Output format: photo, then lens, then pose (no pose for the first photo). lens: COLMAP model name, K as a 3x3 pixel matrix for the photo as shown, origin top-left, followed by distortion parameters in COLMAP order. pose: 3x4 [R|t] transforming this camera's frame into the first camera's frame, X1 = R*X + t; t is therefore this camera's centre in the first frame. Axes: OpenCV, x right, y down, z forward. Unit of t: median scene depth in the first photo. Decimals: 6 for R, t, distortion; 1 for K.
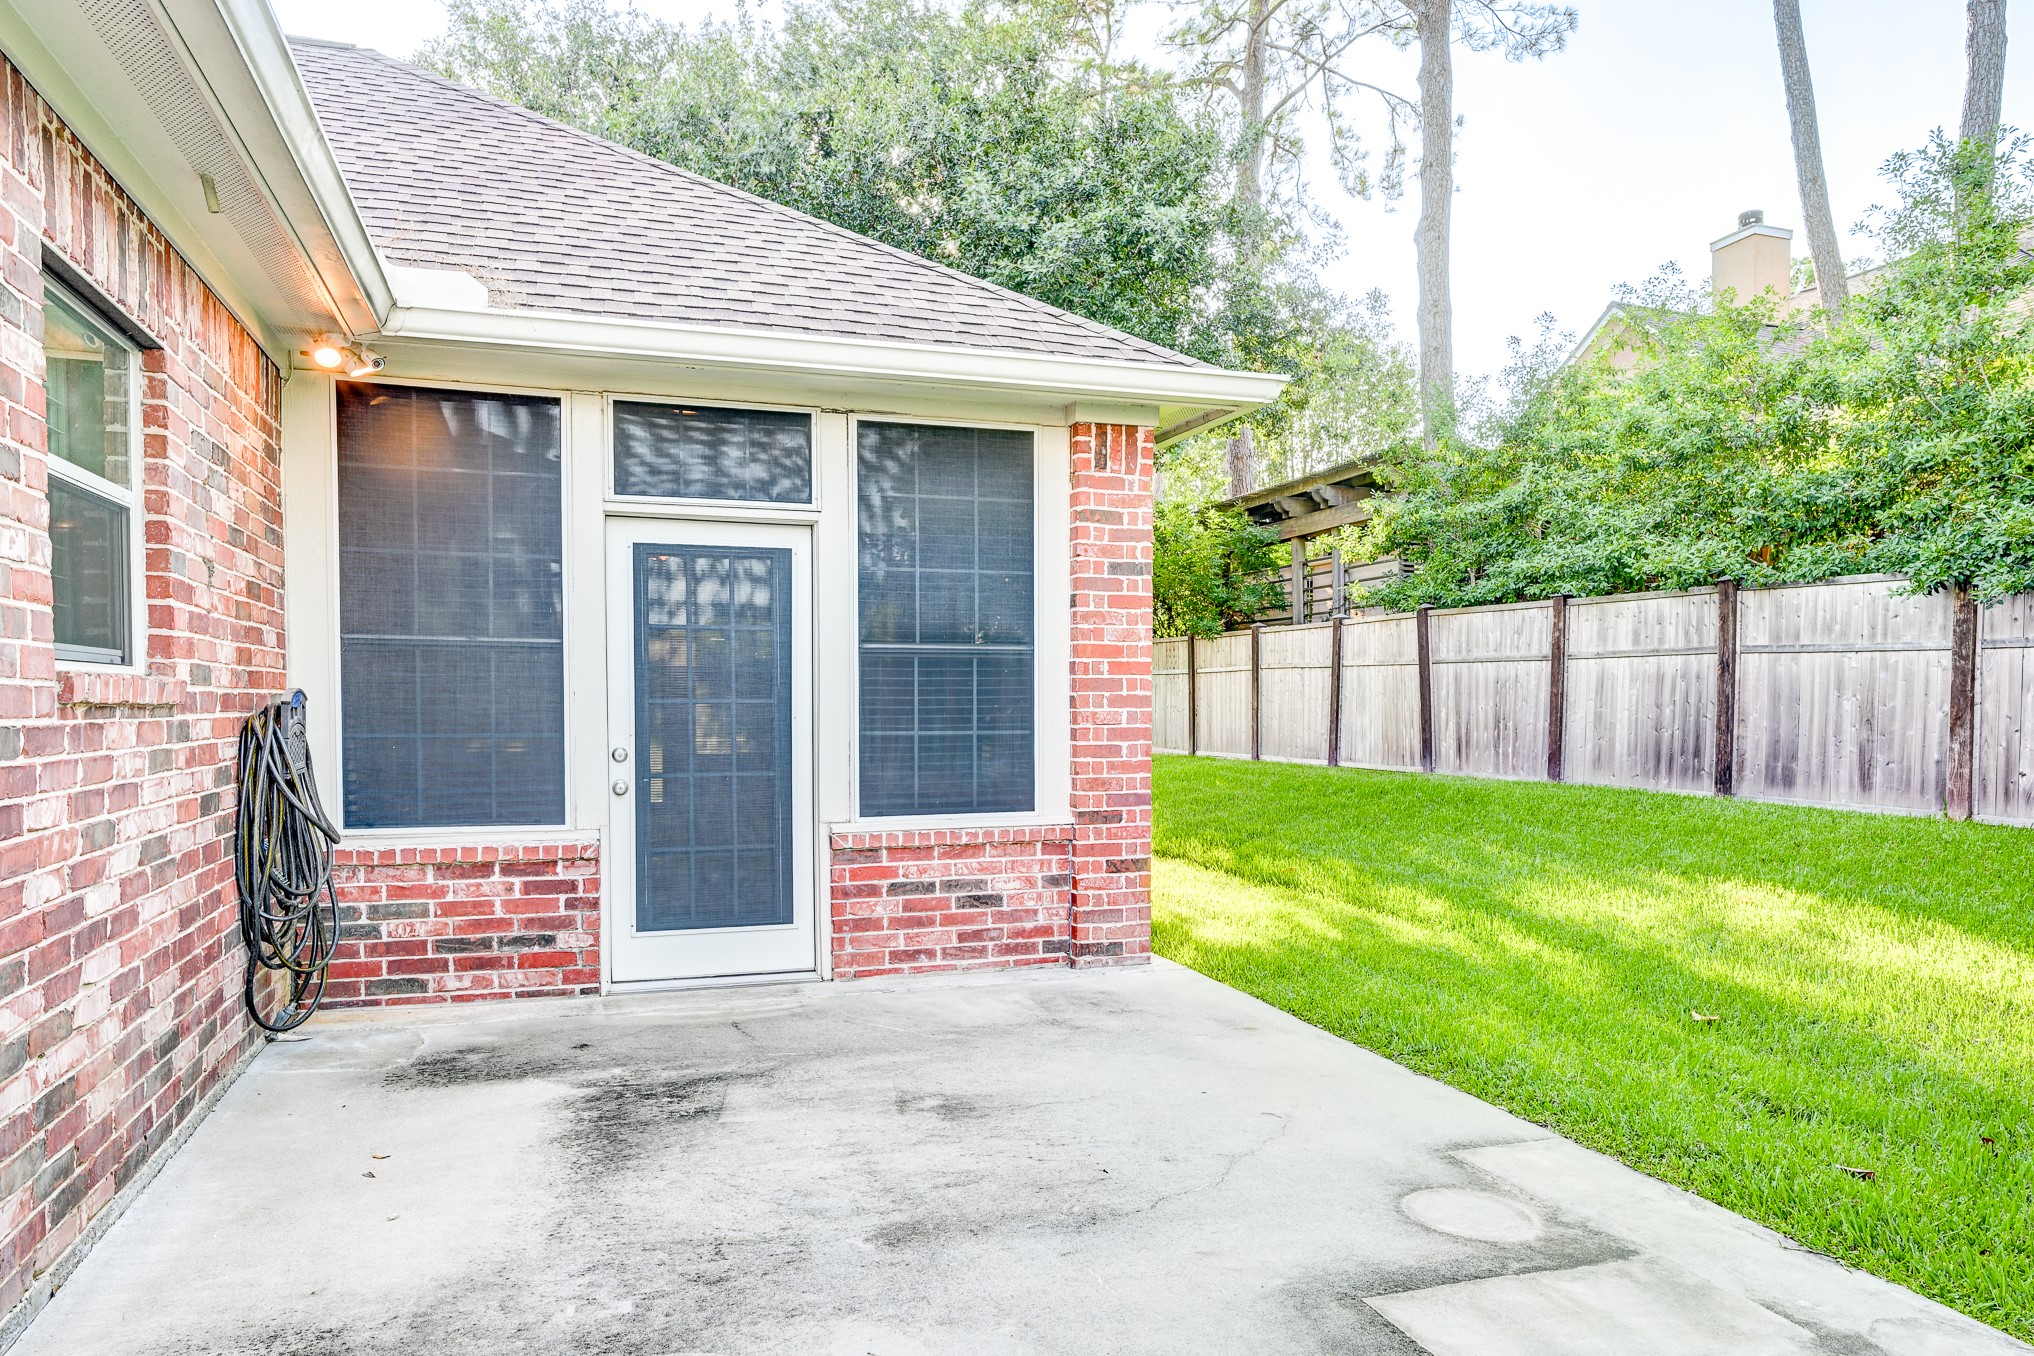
lens RADIAL K [[1320.4, 0, 1007.0], [0, 1320.4, 753.0], [0, 0, 1]] dist [0.000310, -0.001899]
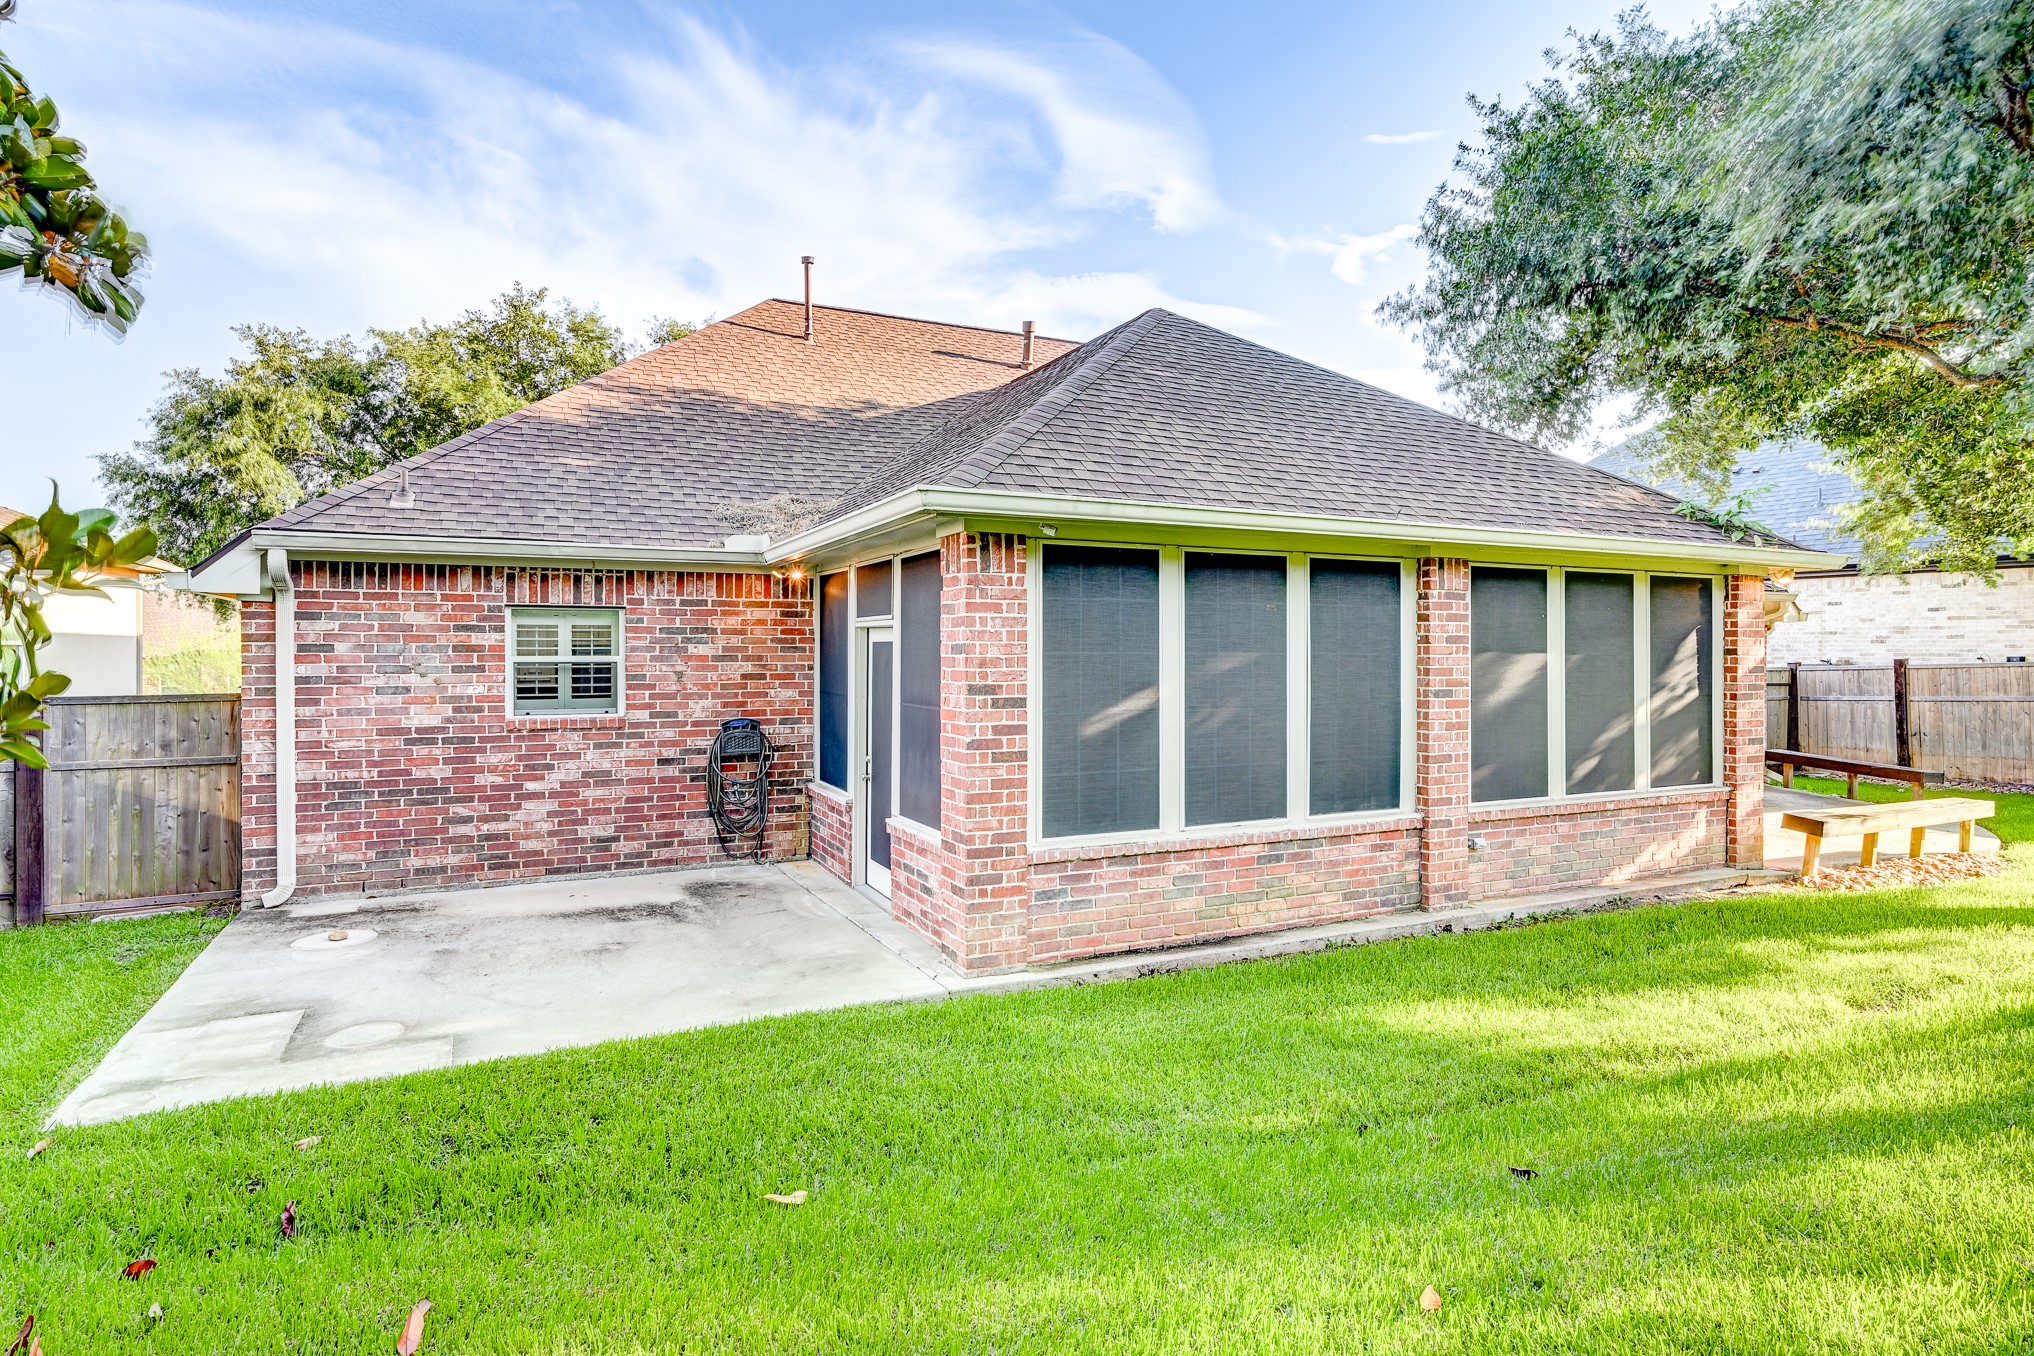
lens RADIAL K [[1054.4, 0, 1013.8], [0, 1054.4, 649.5], [0, 0, 1]] dist [-0.002751, 0.000136]
pose [[0.123886, 0.004801, -0.992285, 2.025322], [-0.038803, 0.999247, -0.000009, -0.268715], [0.991538, 0.038505, 0.123979, 1.730763]]
